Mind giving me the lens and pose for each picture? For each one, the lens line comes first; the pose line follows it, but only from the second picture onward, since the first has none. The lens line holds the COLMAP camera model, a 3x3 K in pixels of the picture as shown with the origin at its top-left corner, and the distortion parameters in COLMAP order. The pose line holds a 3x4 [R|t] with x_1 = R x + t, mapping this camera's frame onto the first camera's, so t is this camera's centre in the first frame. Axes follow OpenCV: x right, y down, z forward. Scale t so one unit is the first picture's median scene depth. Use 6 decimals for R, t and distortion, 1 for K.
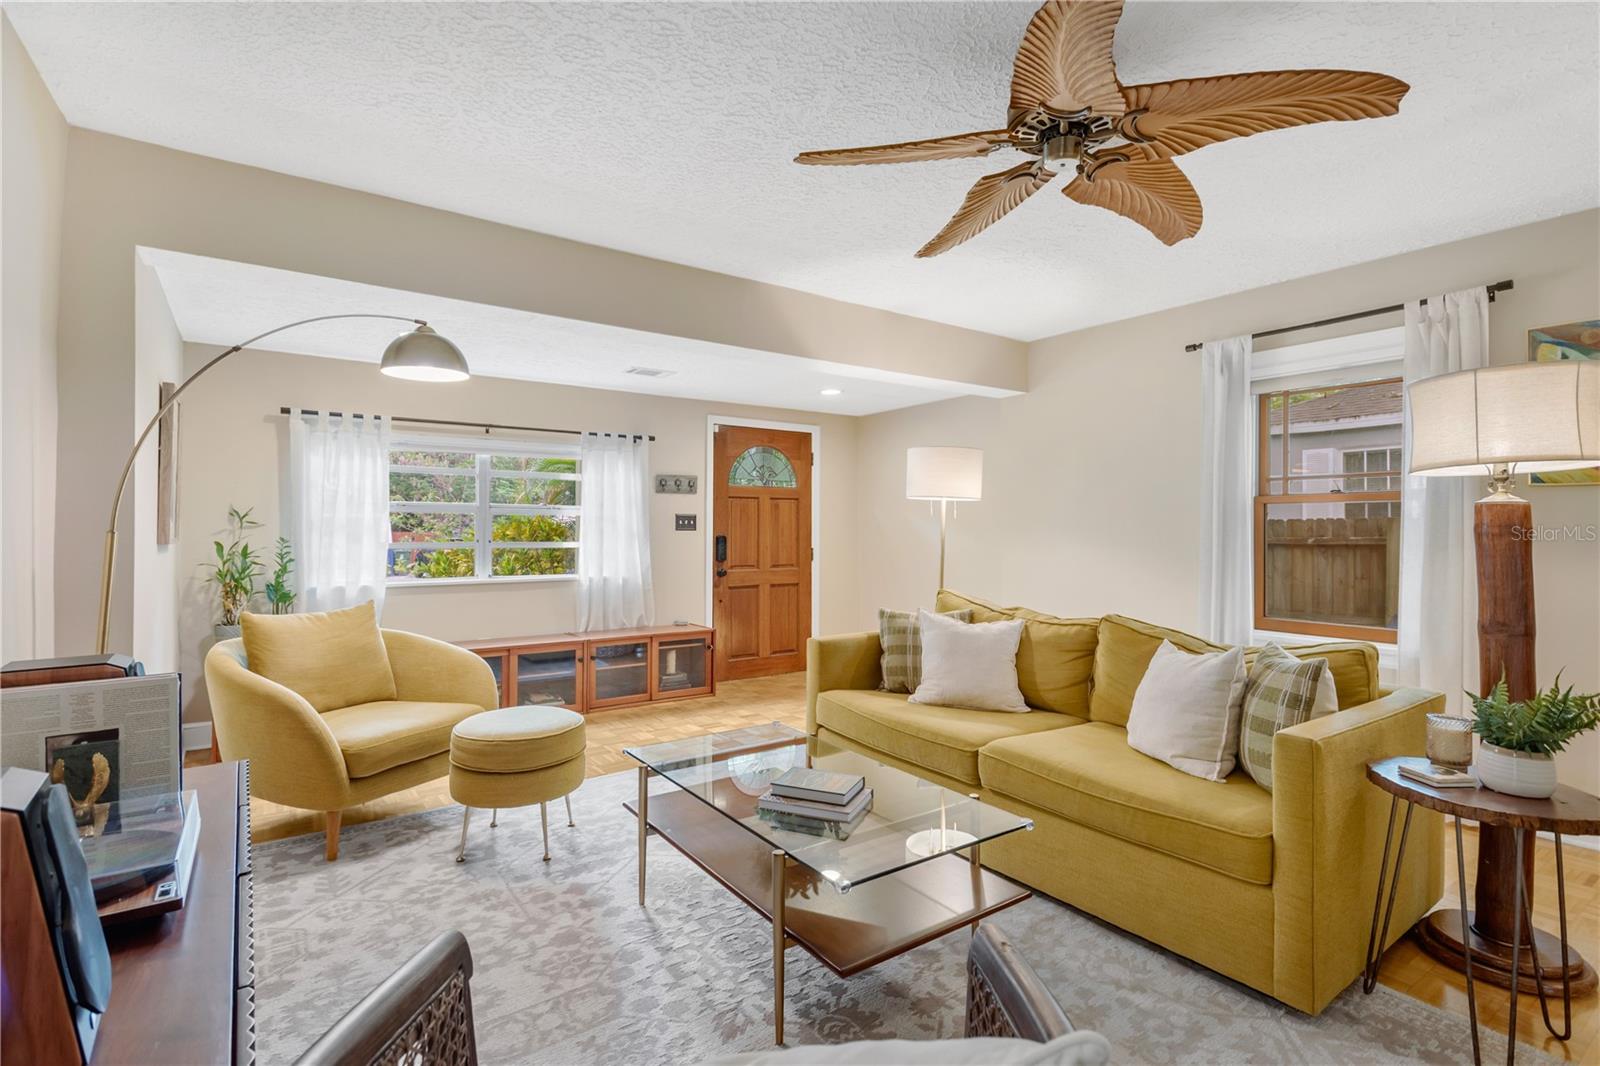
lens RADIAL K [[783.6, 0, 800.0], [0, 783.6, 533.0], [0, 0, 1]] dist [0.000724, -0.000127]
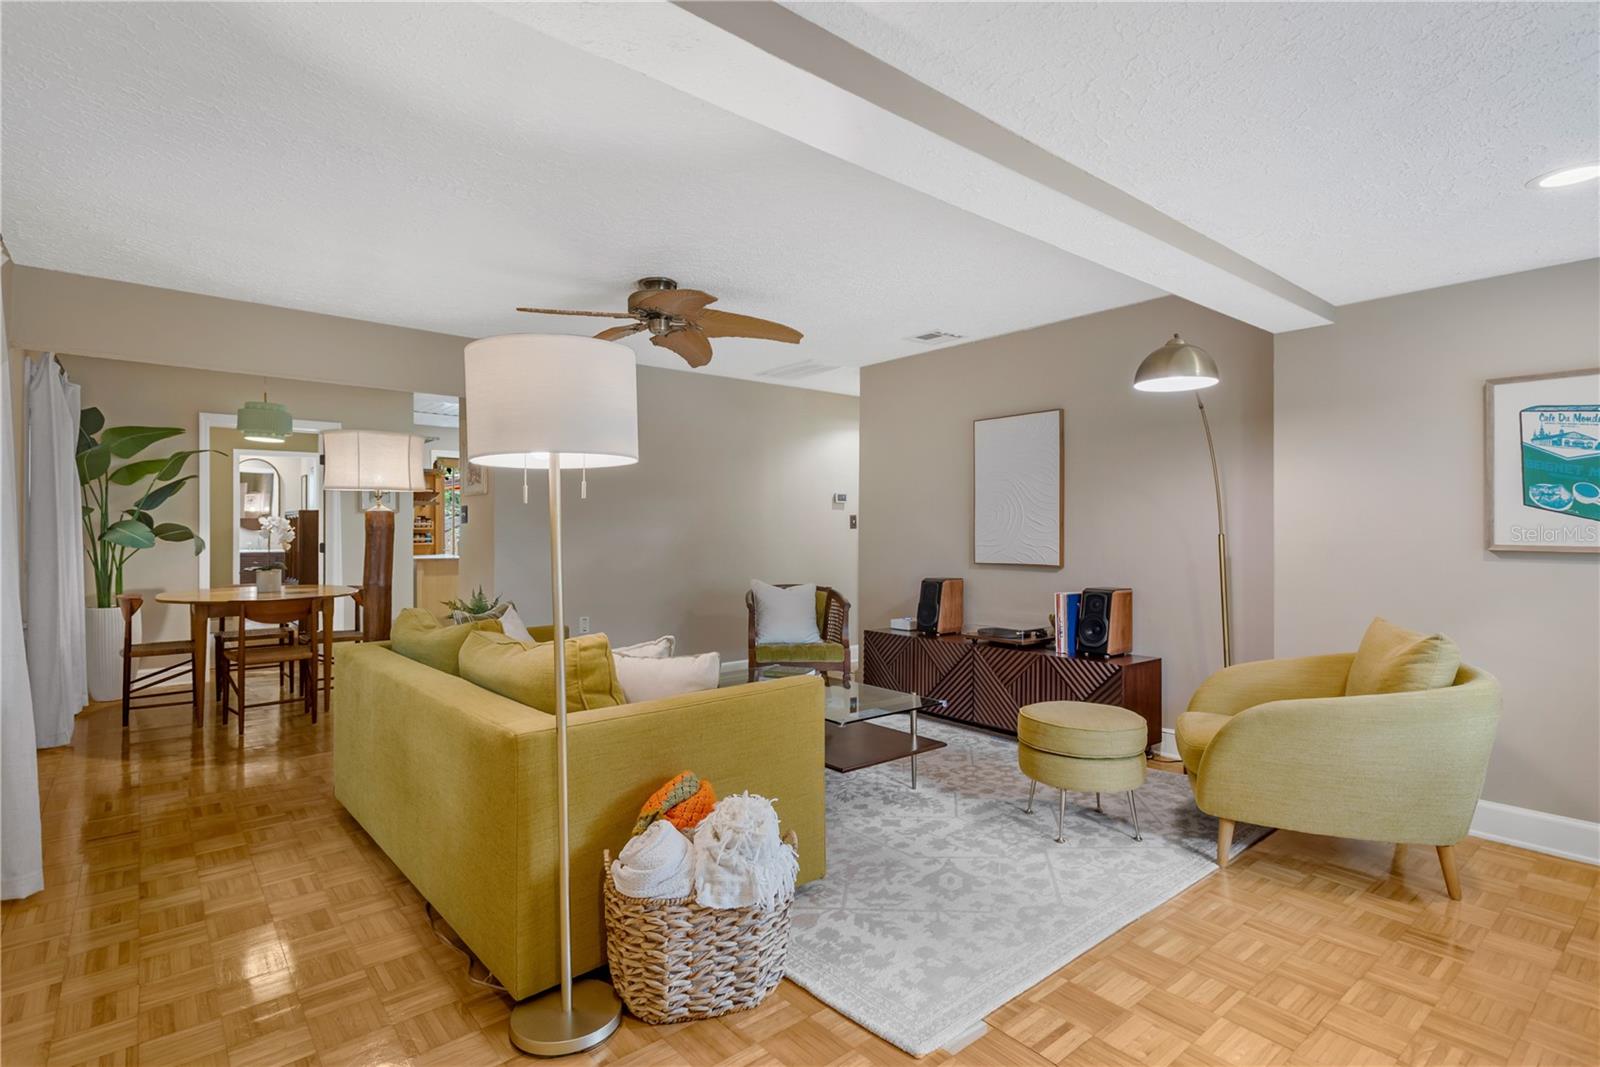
lens RADIAL K [[783.6, 0, 800.0], [0, 783.6, 533.5], [0, 0, 1]] dist [0.000724, -0.000127]
pose [[-0.996552, -0.007220, -0.082654, 0.069433], [-0.008199, 0.999900, 0.011517, -0.006090], [0.082563, 0.012155, -0.996512, 1.284836]]
